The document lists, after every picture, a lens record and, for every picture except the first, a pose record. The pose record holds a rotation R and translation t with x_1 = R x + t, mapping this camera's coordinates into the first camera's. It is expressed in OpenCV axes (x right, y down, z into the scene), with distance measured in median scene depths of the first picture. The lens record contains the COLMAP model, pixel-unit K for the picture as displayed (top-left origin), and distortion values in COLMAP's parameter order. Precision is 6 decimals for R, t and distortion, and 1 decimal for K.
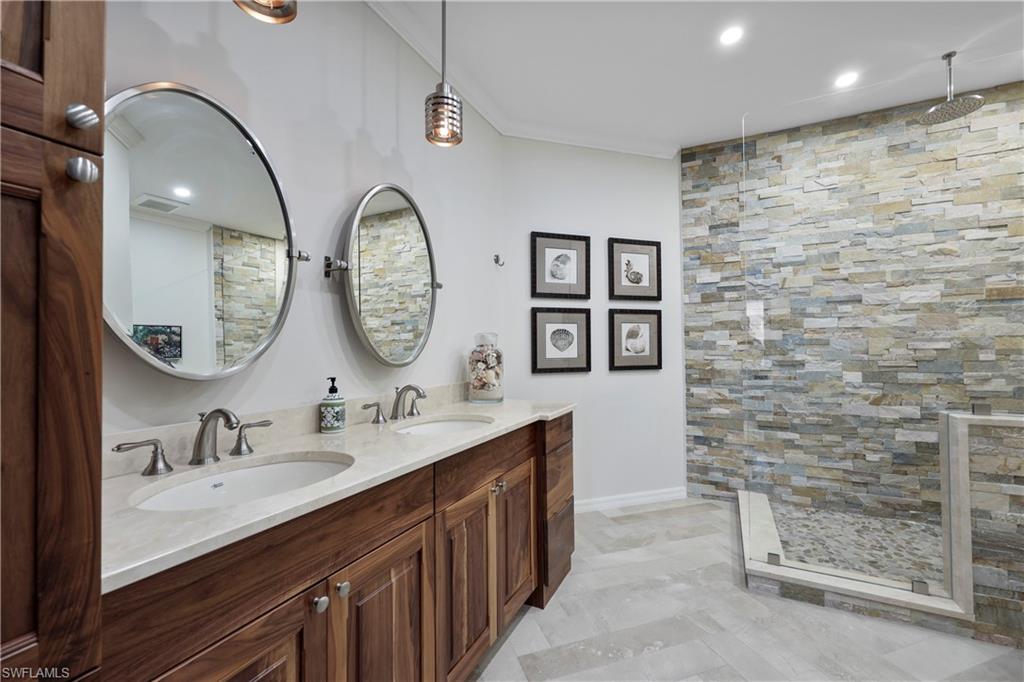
lens RADIAL K [[417.5, 0, 510.0], [0, 417.5, 343.5], [0, 0, 1]] dist [0.001183, 0.000366]
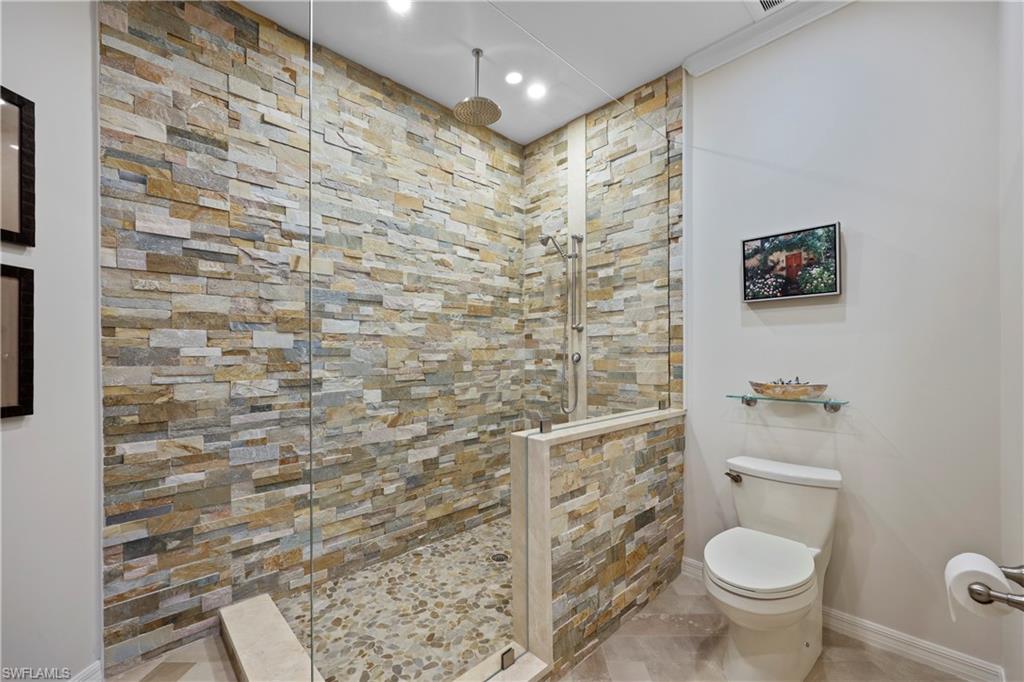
lens RADIAL K [[410.8, 0, 511.1], [0, 410.8, 353.4], [0, 0, 1]] dist [-0.001631, 0.000294]
pose [[0.321113, 0.010317, 0.946985, 0.148949], [-0.004838, 0.999945, -0.009254, 0.003552], [-0.947028, -0.001610, 0.321146, 0.478008]]
